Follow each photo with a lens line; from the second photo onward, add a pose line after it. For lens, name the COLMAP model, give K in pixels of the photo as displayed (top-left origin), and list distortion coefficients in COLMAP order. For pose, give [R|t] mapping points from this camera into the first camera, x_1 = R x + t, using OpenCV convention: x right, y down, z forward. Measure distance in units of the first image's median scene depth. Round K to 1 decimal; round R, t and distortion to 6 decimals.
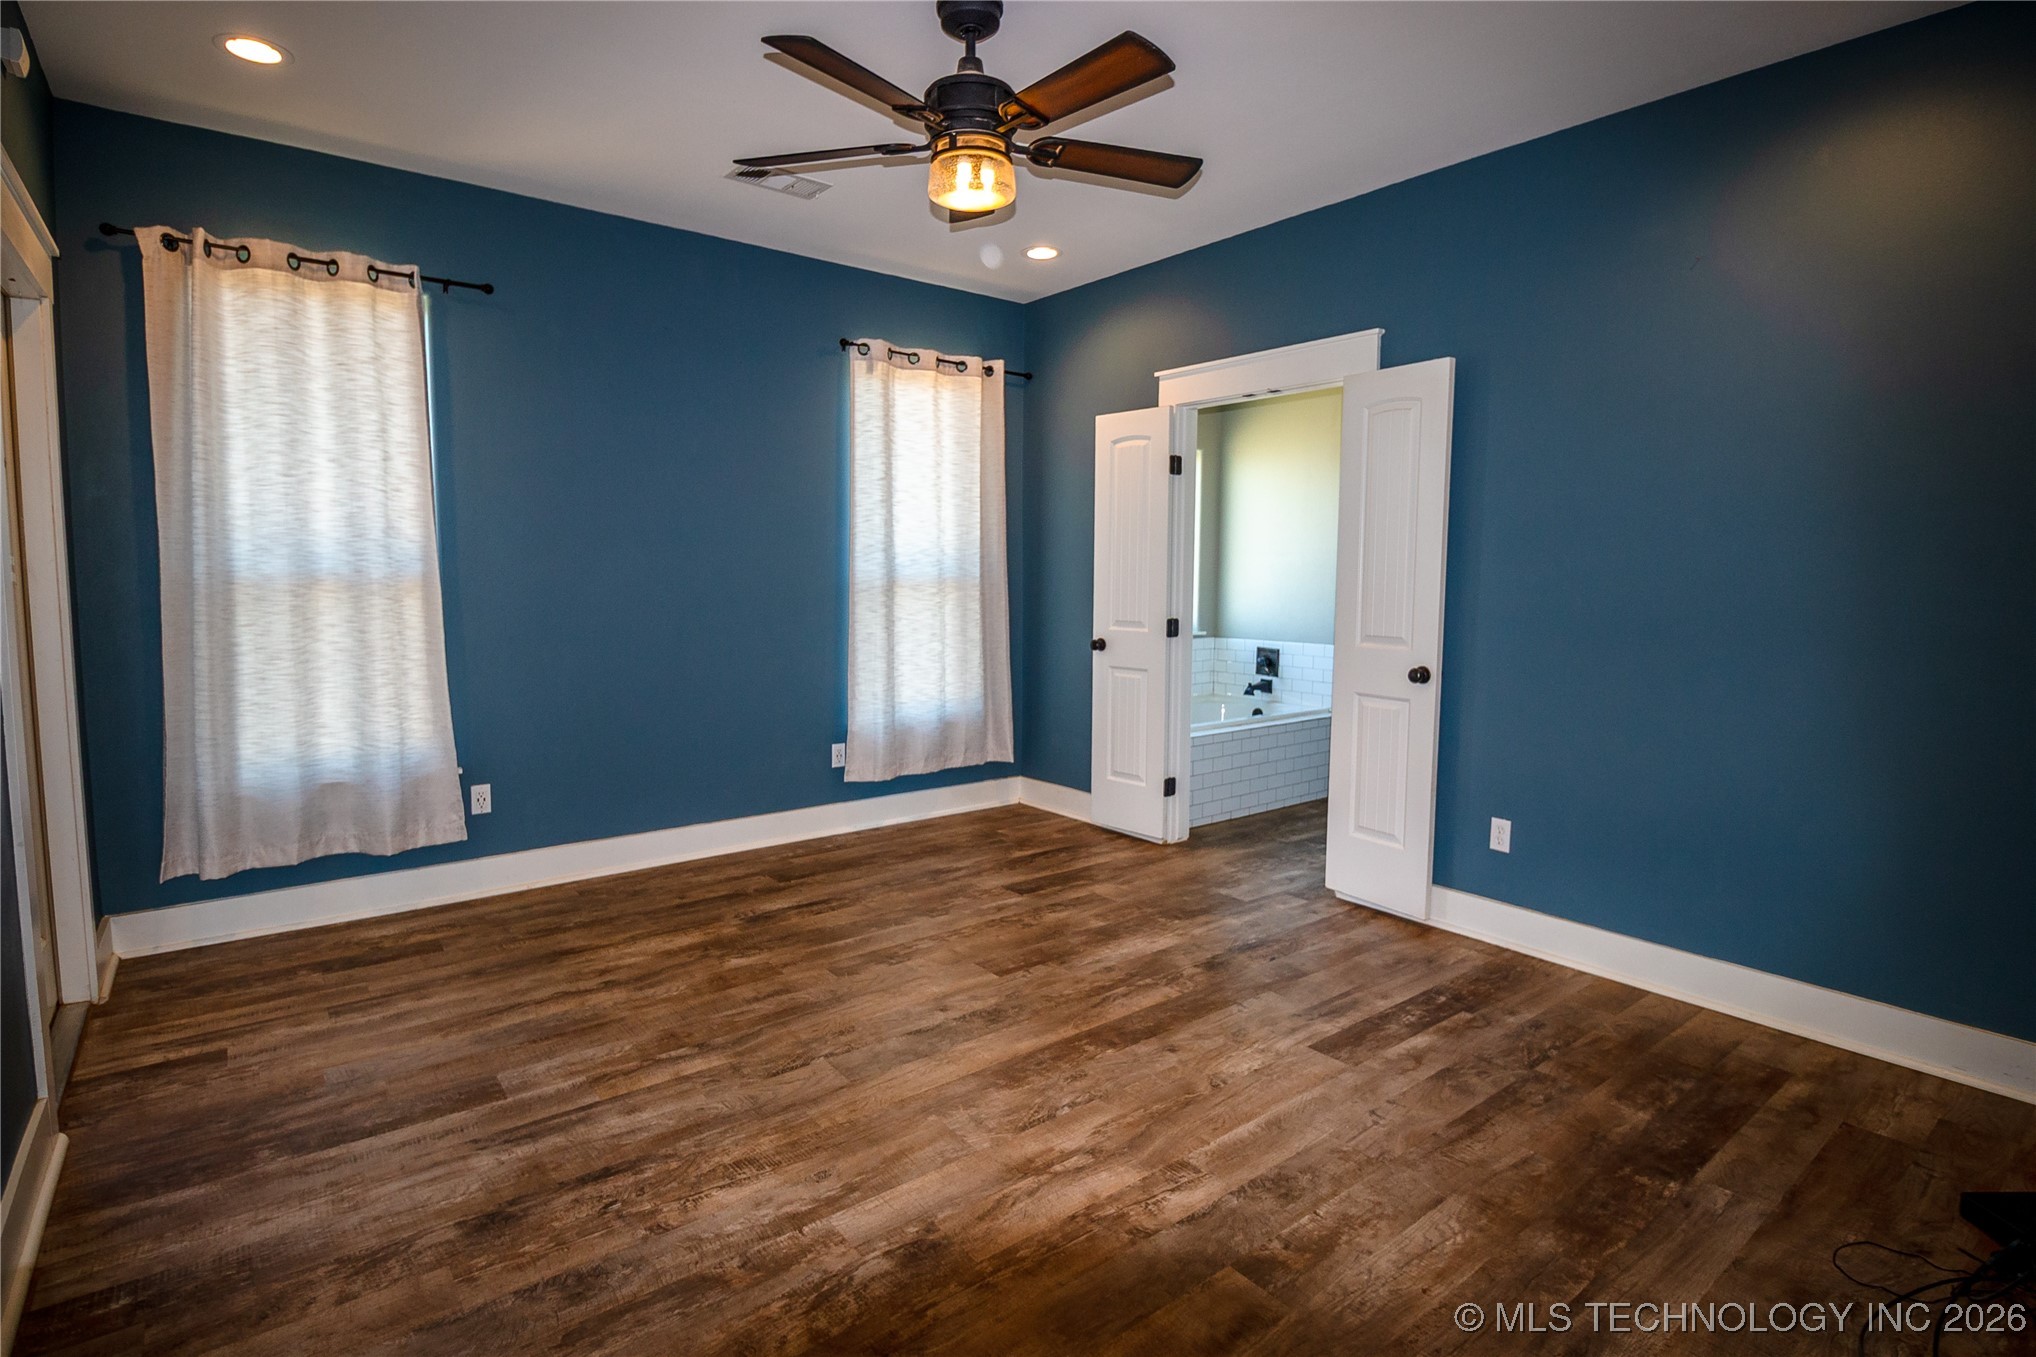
lens RADIAL K [[979.9, 0, 1016.0], [0, 979.9, 652.0], [0, 0, 1]] dist [-0.001660, -0.001186]
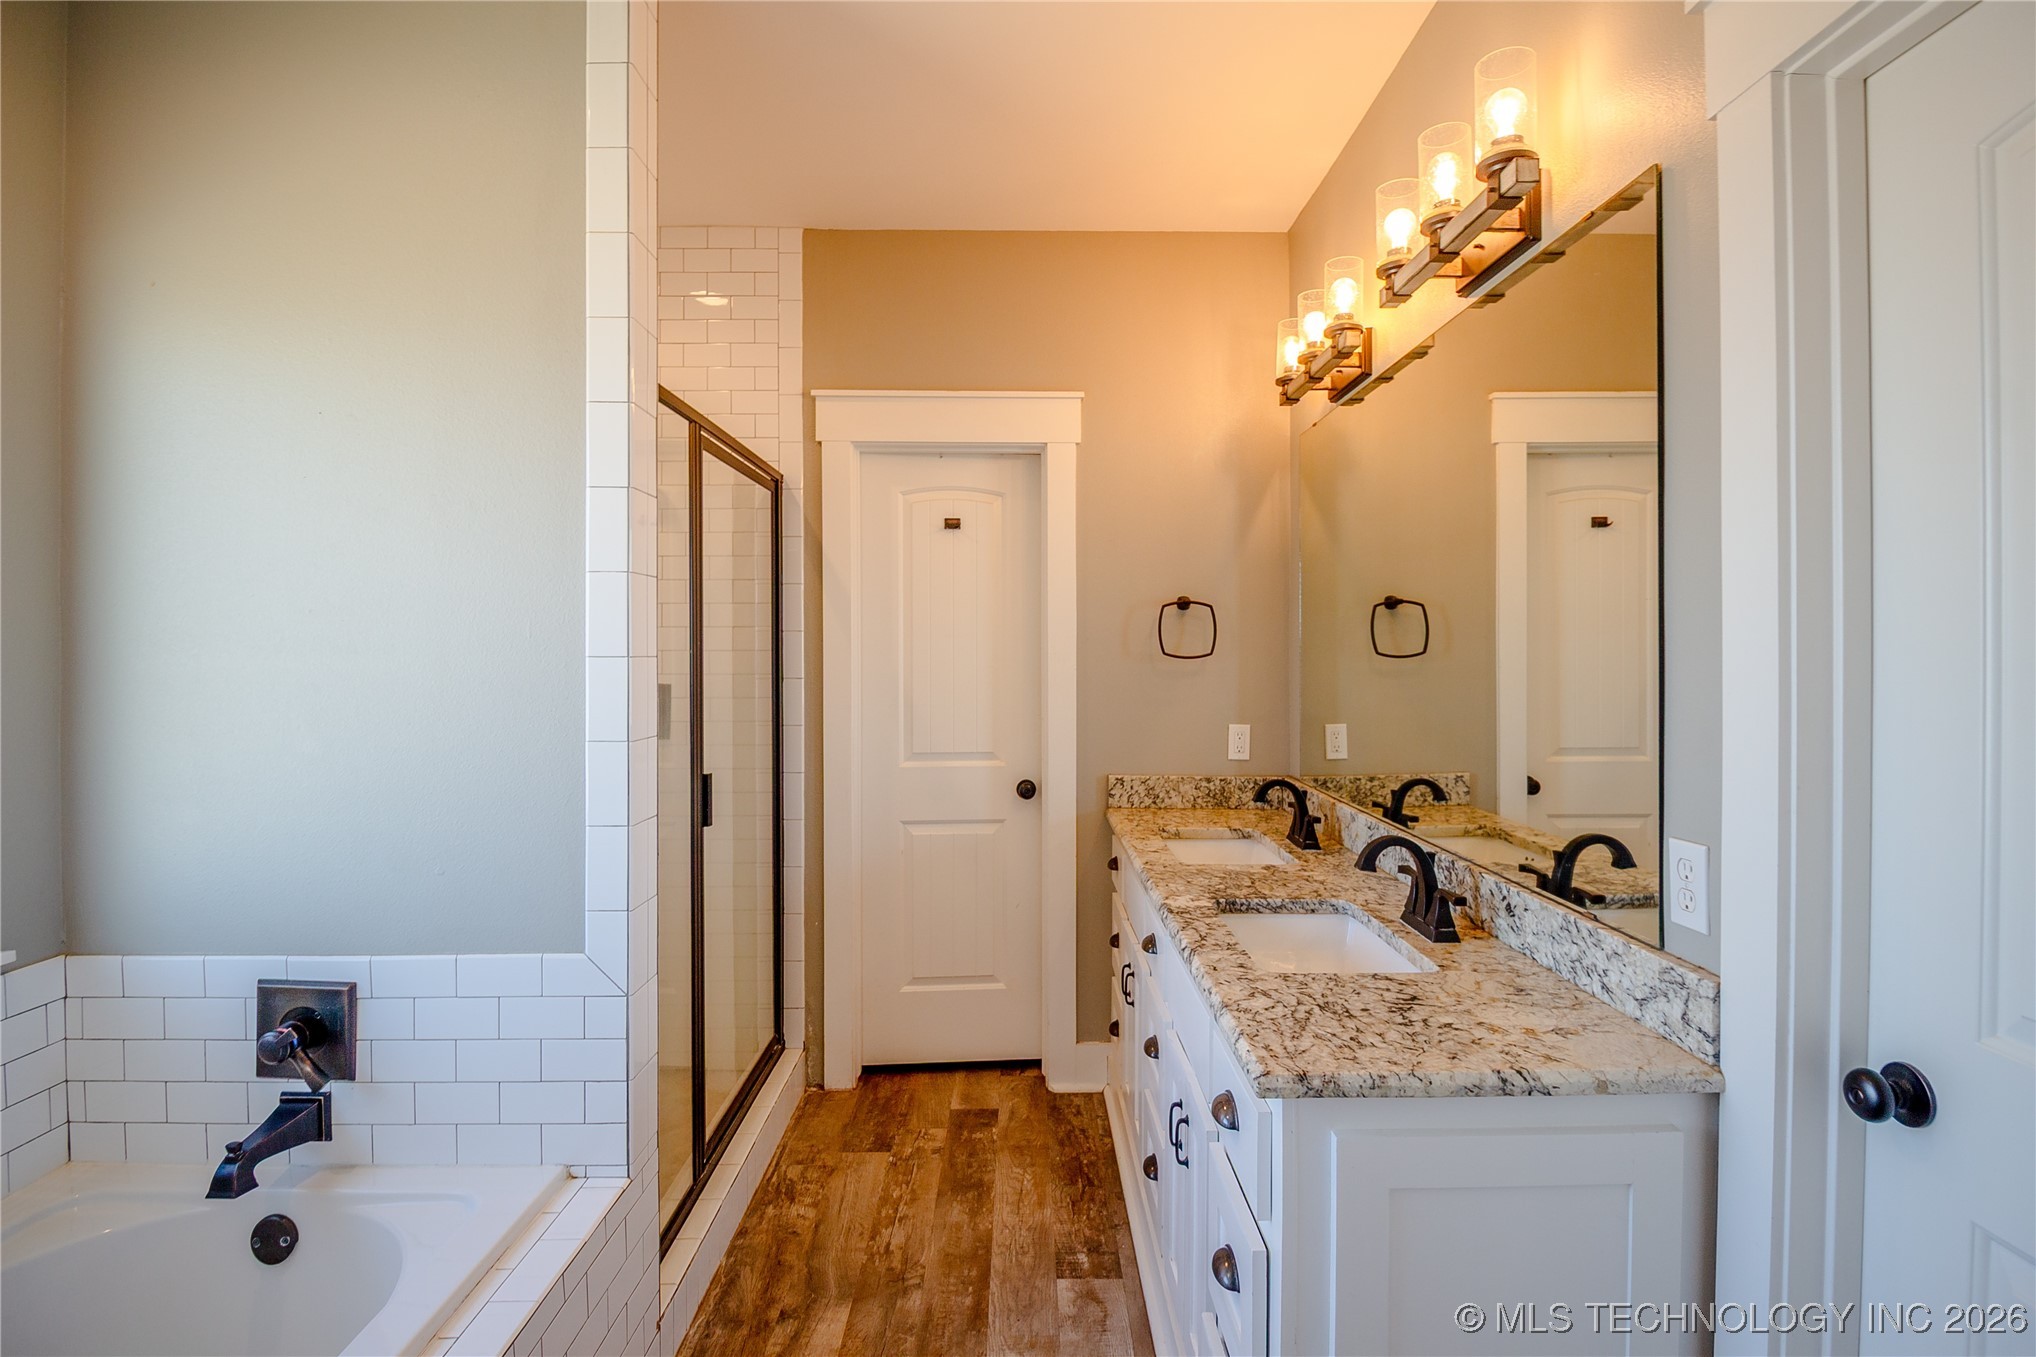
lens RADIAL K [[979.9, 0, 1016.0], [0, 979.9, 652.0], [0, 0, 1]] dist [-0.001660, -0.001186]
pose [[0.616367, -0.020509, 0.787192, 0.162412], [0.068700, 0.997250, -0.027810, -0.076783], [-0.784456, 0.071221, 0.616081, 0.654079]]
